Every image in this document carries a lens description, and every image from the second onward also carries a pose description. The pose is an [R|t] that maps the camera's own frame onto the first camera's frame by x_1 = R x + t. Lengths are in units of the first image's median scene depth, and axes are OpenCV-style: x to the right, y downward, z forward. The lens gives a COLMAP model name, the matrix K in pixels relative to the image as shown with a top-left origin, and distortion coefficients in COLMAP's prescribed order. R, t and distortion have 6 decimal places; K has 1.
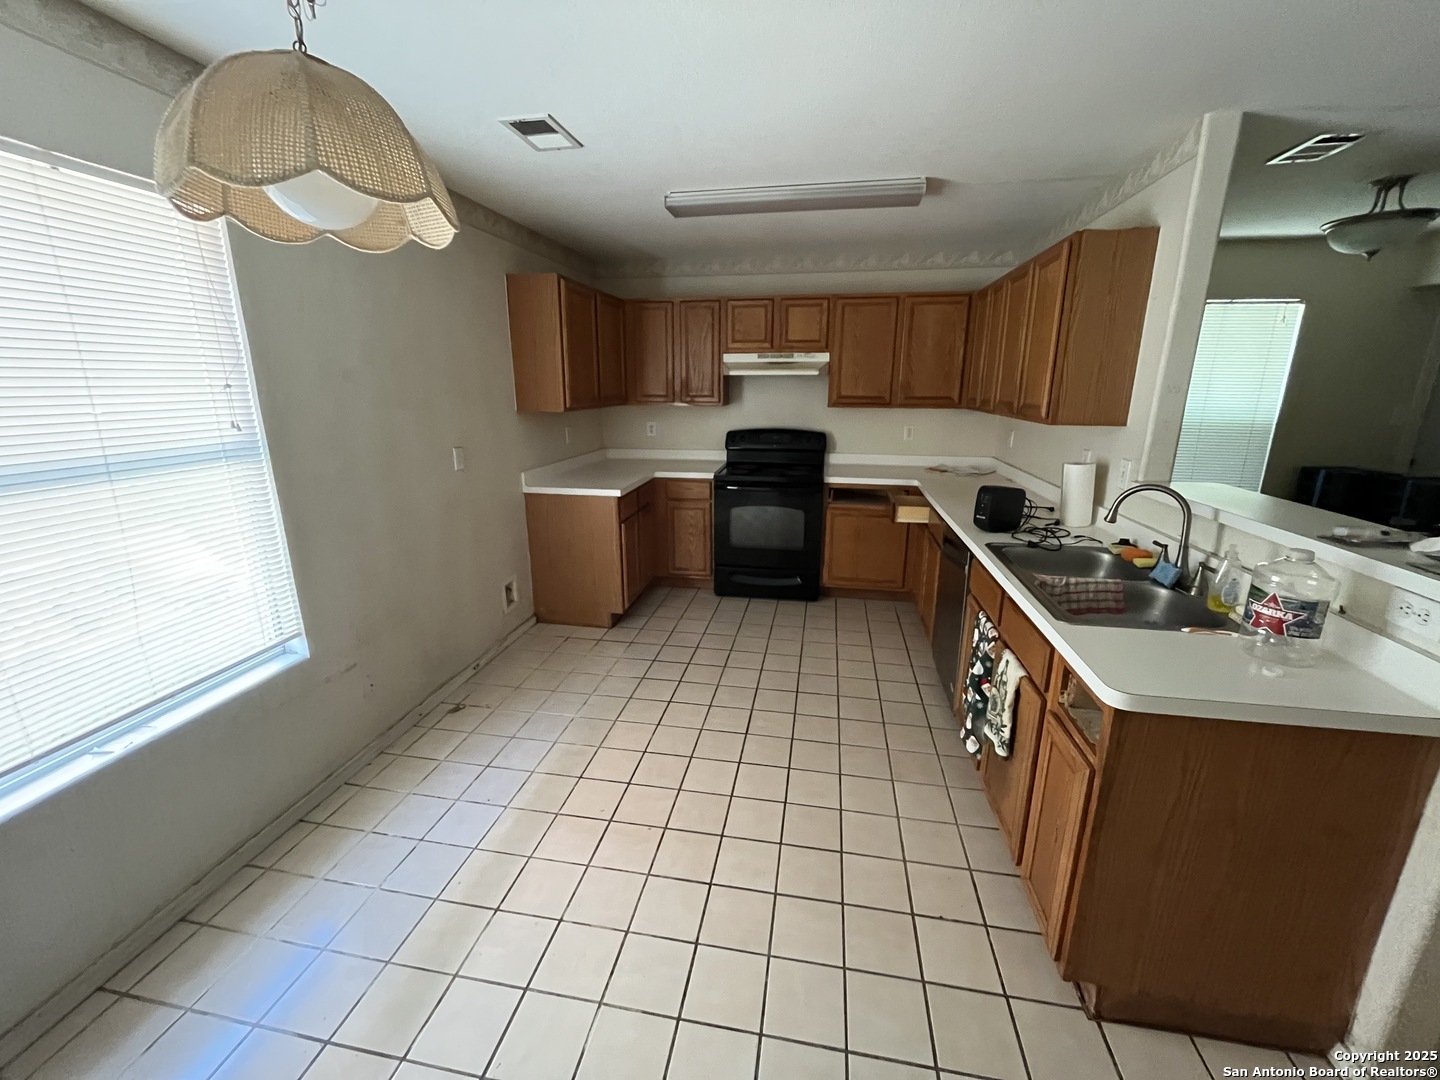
lens RADIAL K [[585.2, 0, 721.2], [0, 585.2, 535.3], [0, 0, 1]] dist [-0.004475, -0.000663]
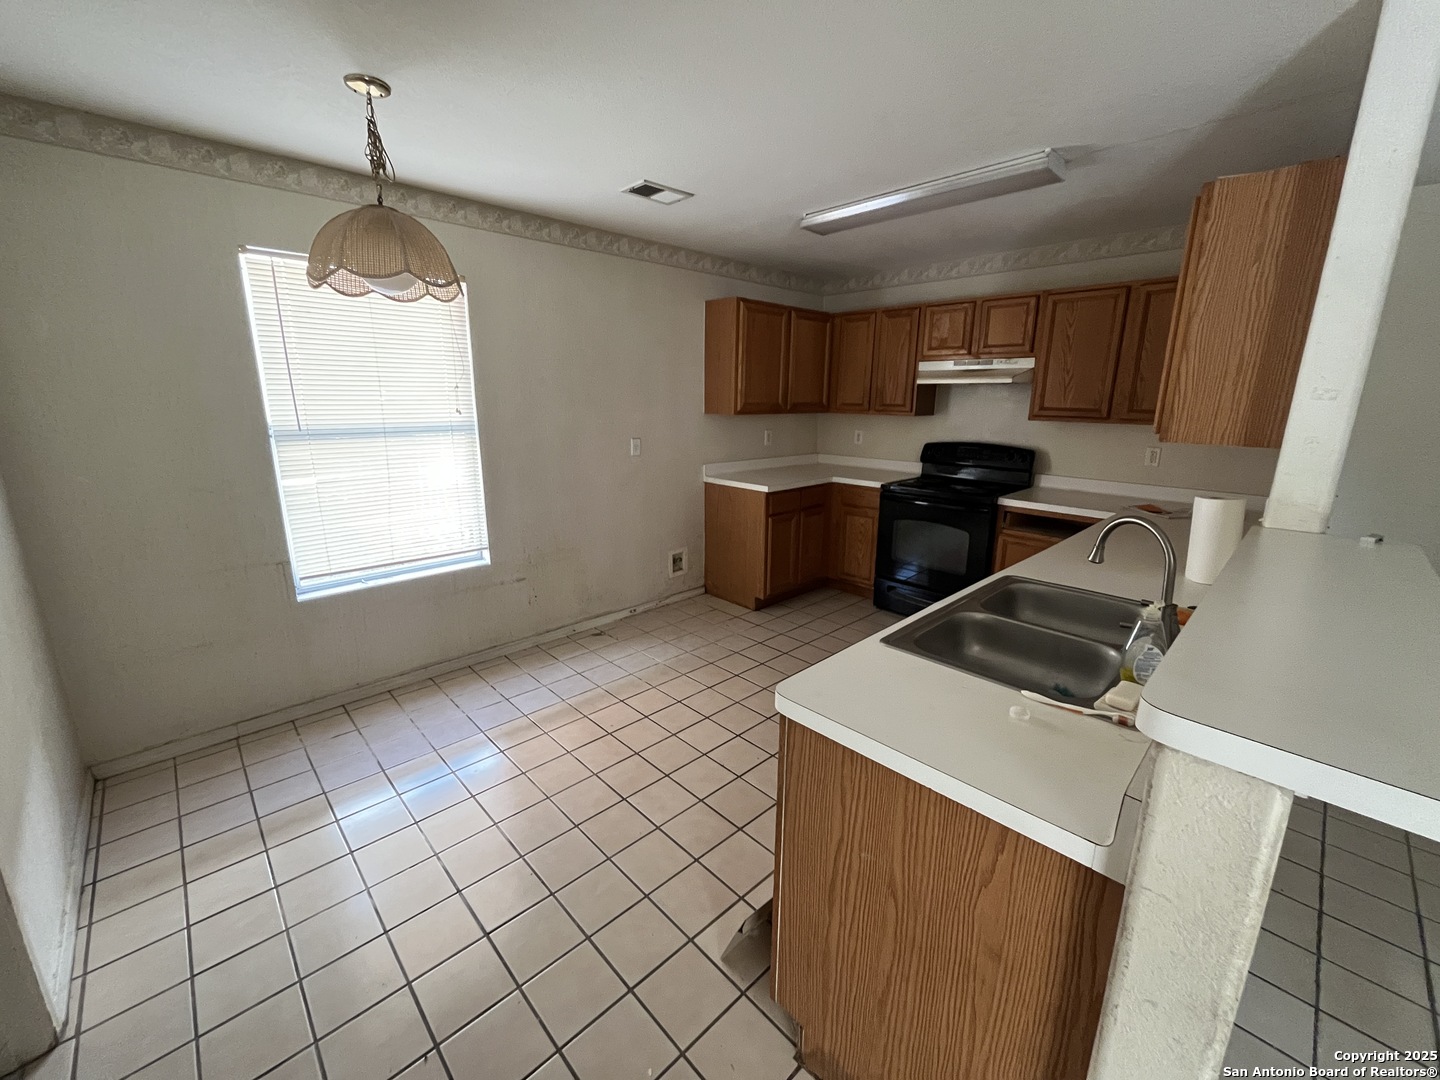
lens RADIAL K [[585.2, 0, 721.6], [0, 585.2, 536.9], [0, 0, 1]] dist [-0.004475, -0.000663]
pose [[0.808236, 0.144188, -0.570933, 0.346636], [-0.157107, 0.987215, 0.026913, 0.000564], [0.567514, 0.067945, 0.820556, 0.041750]]
